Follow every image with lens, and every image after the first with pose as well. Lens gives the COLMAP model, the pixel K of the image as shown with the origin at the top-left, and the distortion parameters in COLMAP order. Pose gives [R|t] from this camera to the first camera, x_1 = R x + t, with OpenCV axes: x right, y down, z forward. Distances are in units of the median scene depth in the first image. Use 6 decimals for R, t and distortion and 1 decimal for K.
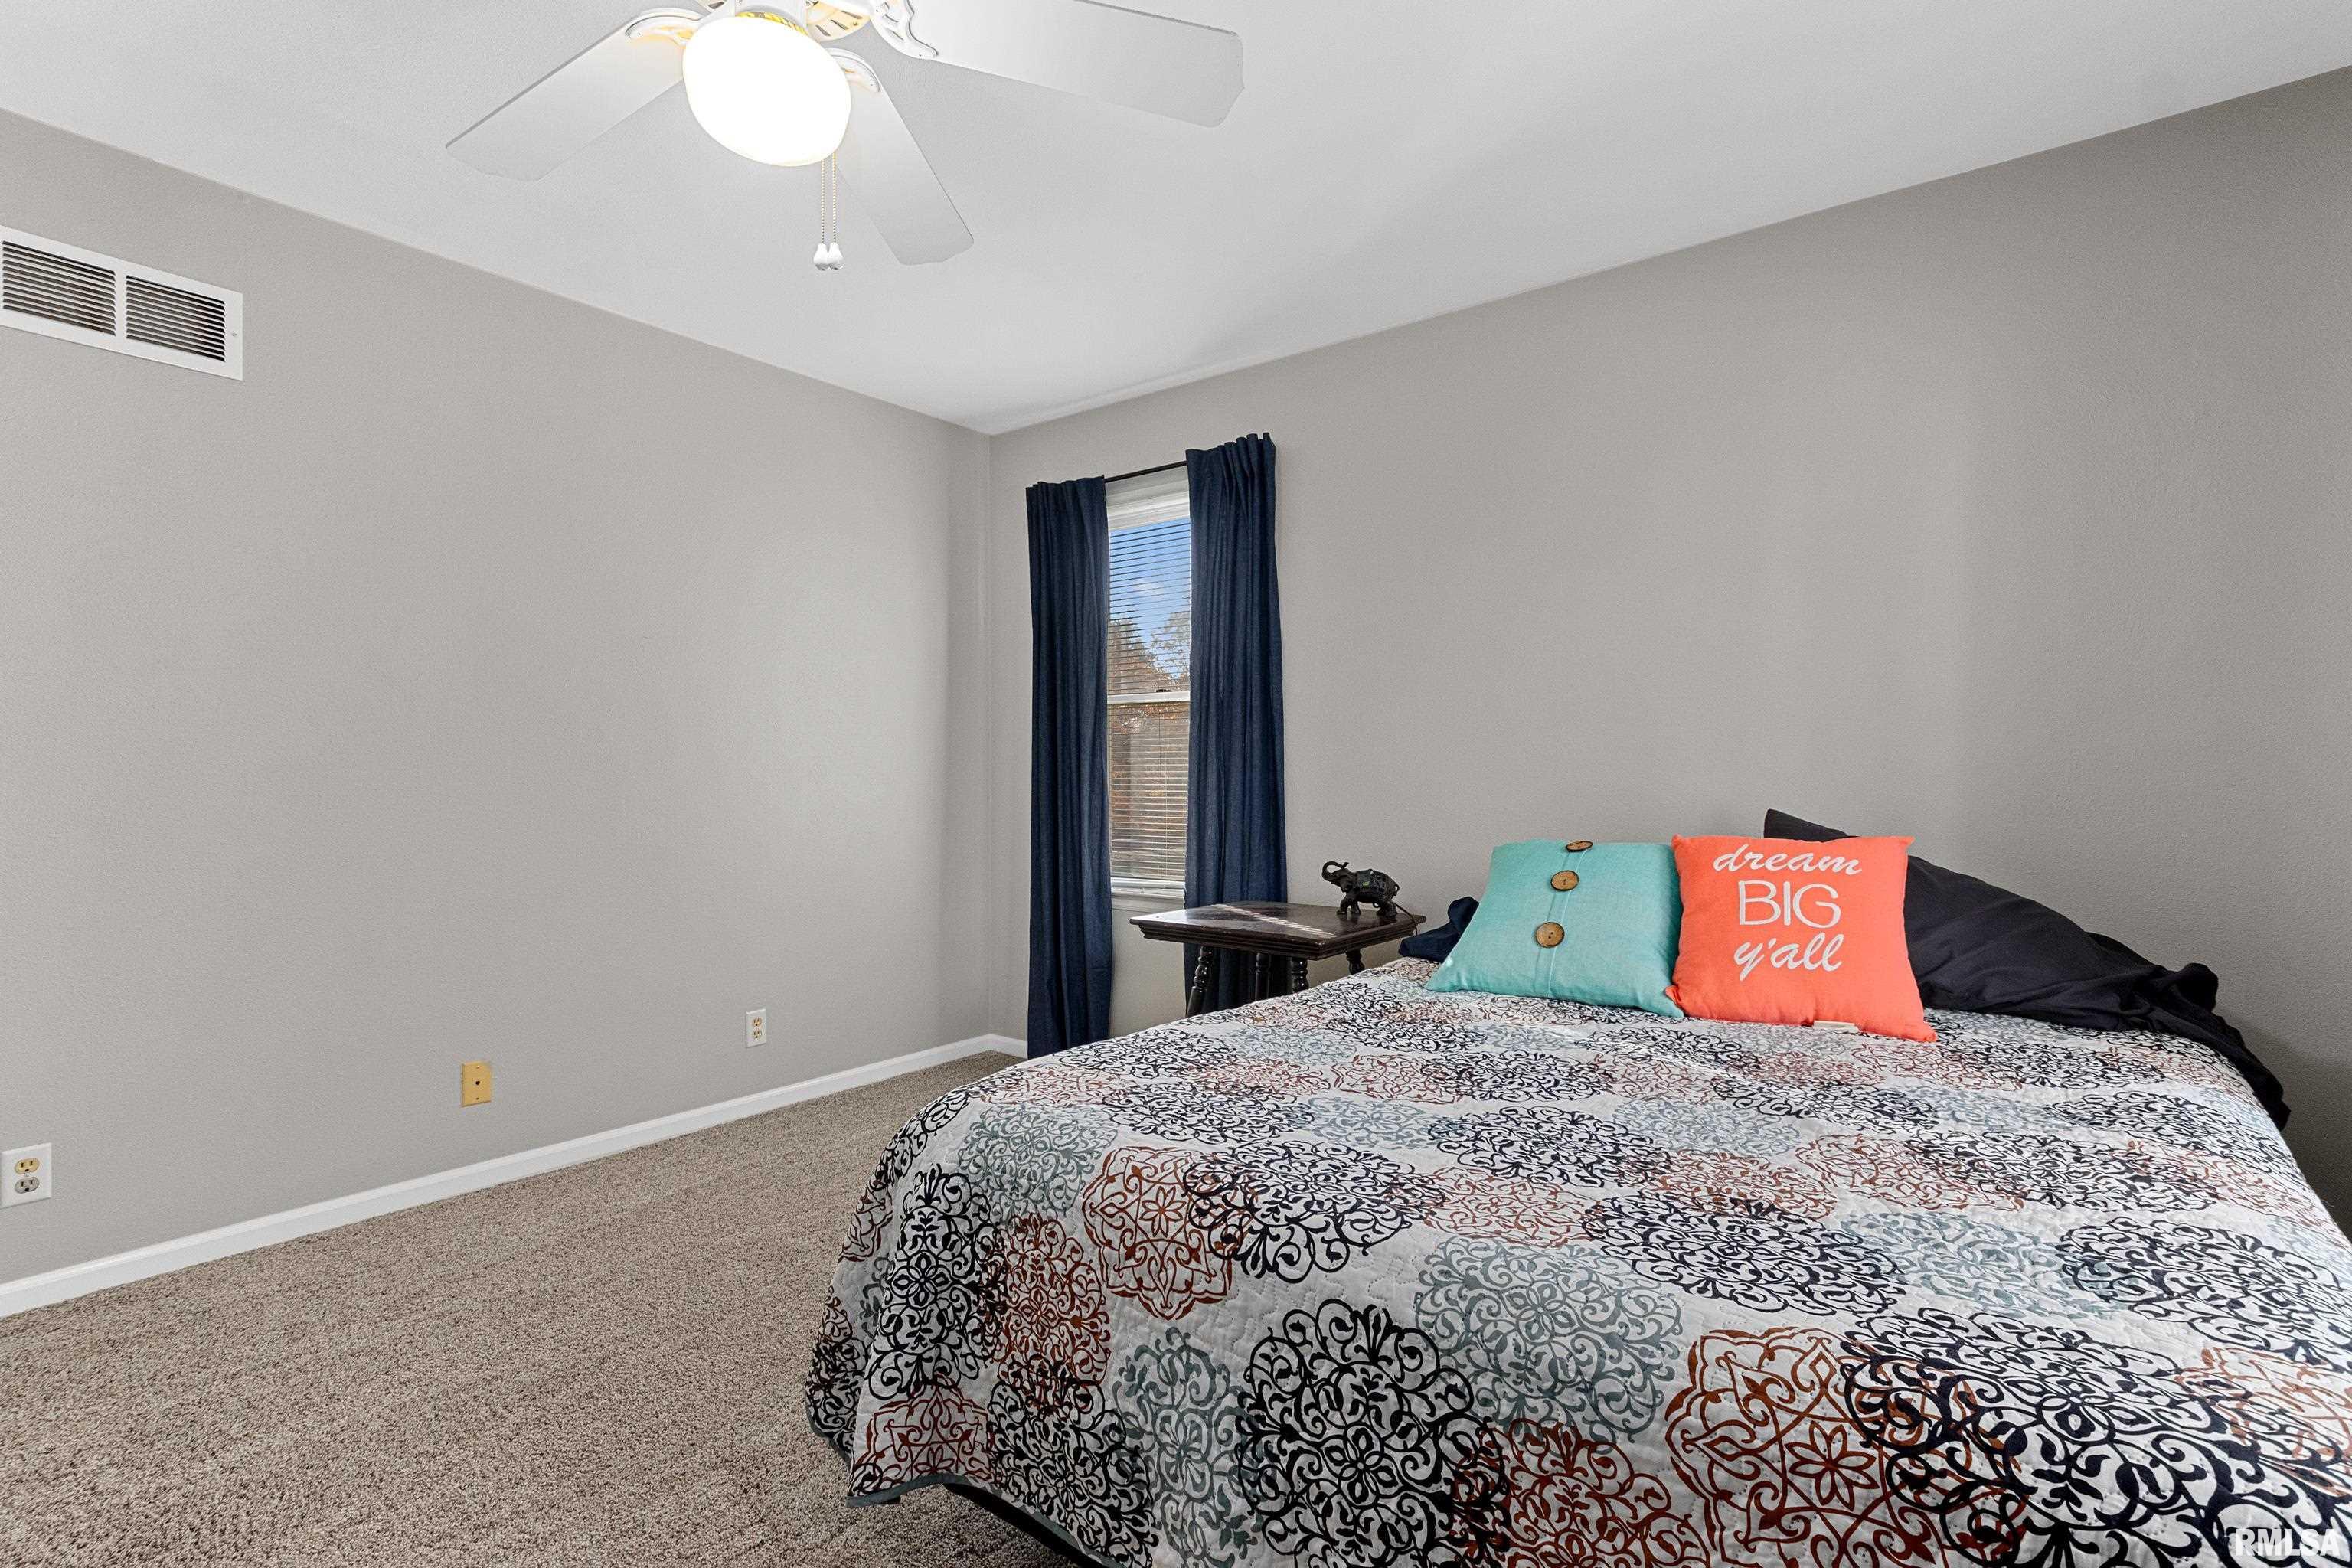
lens RADIAL K [[1097.8, 0, 1160.4], [0, 1097.8, 782.8], [0, 0, 1]] dist [0.004953, -0.000056]
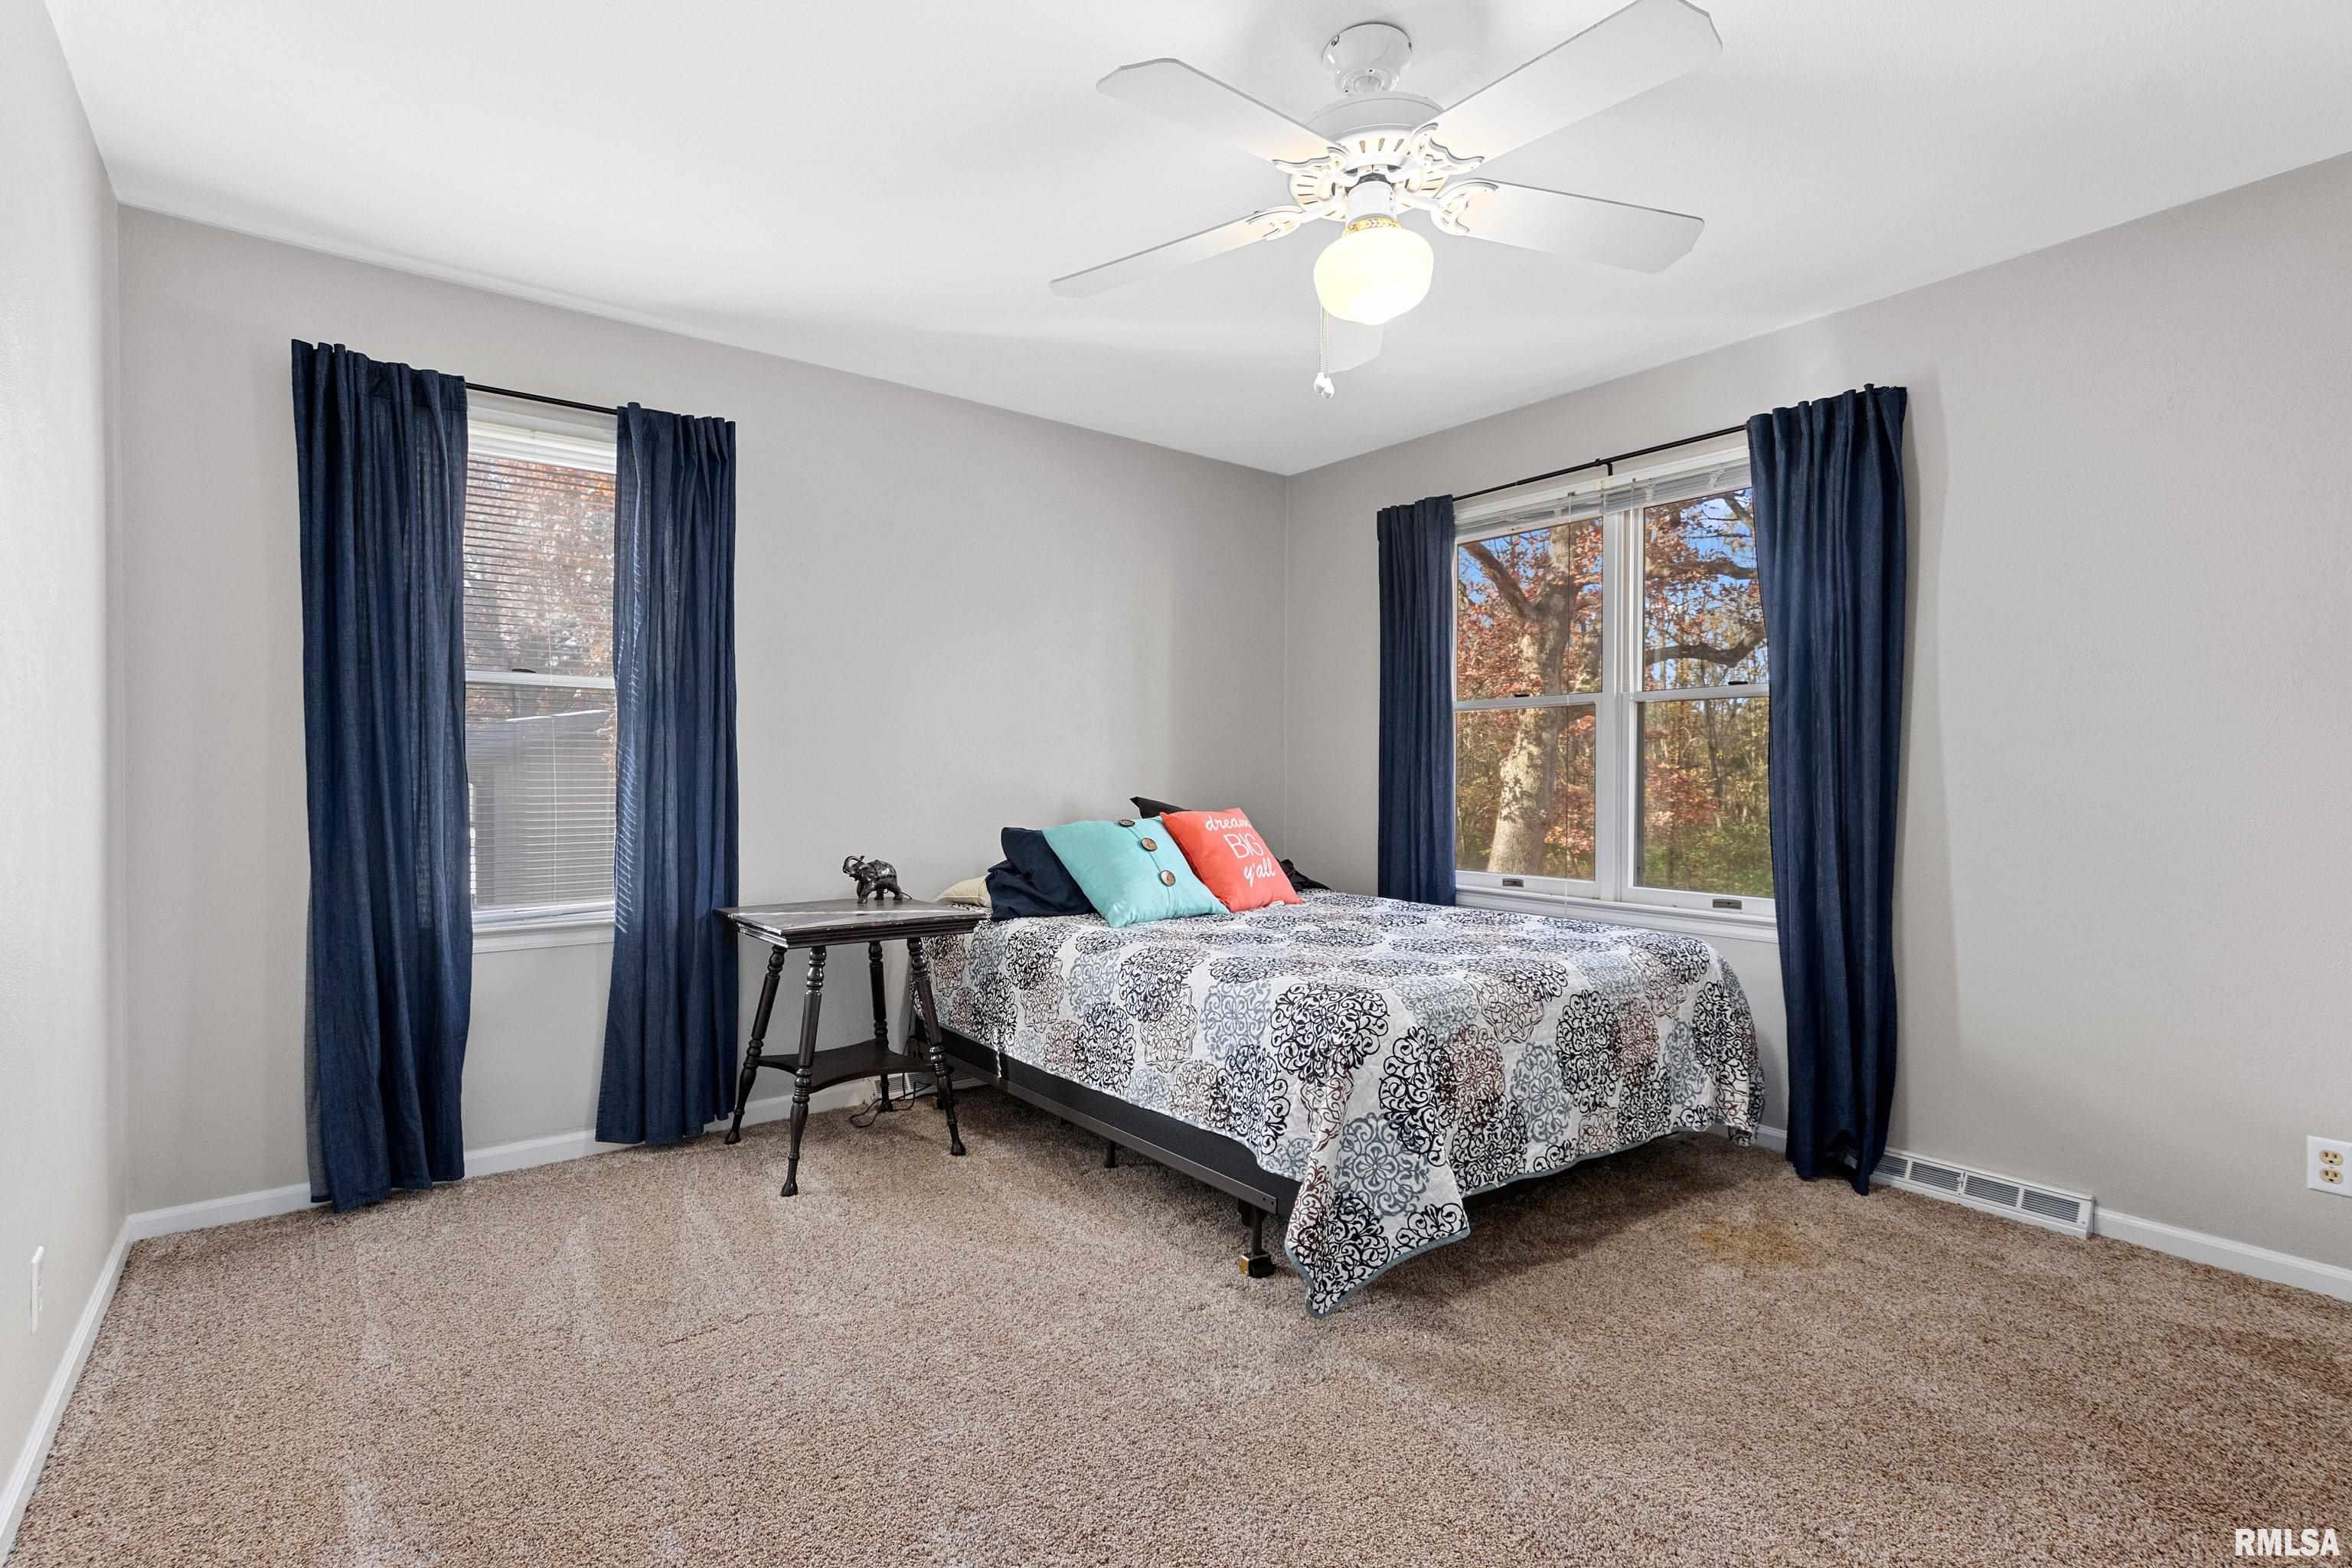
lens RADIAL K [[1097.8, 0, 1160.4], [0, 1097.8, 782.8], [0, 0, 1]] dist [0.004953, -0.000056]
pose [[0.245159, -0.004798, 0.969471, -1.861574], [0.005086, 0.999980, 0.003663, -0.006465], [-0.969469, 0.004033, 0.245179, 0.997926]]
